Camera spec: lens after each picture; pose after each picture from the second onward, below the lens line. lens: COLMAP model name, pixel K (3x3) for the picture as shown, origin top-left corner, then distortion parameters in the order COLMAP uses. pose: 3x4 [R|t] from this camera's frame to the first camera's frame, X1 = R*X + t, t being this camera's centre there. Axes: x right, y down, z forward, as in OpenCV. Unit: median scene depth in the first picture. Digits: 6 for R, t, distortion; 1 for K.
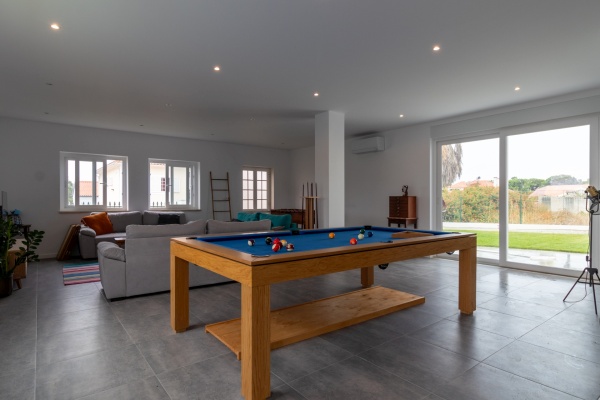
lens RADIAL K [[341.9, 0, 299.5], [0, 341.9, 200.7], [0, 0, 1]] dist [0.000340, -0.000023]
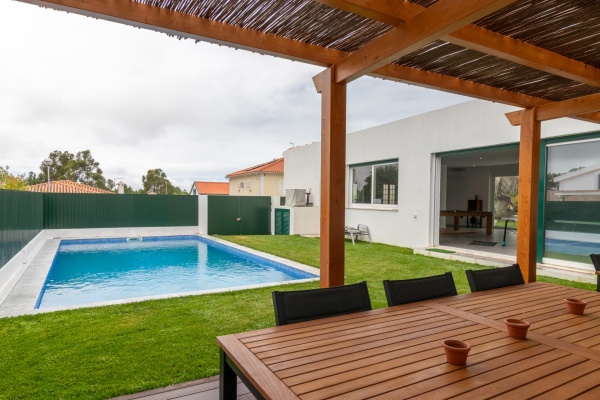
lens RADIAL K [[366.1, 0, 300.4], [0, 366.1, 200.3], [0, 0, 1]] dist [-0.005283, -0.000292]
pose [[0.993743, 0.013754, -0.110841, -0.456403], [-0.012958, 0.999885, 0.007894, -0.013083], [0.110937, -0.006408, 0.993807, -1.189409]]
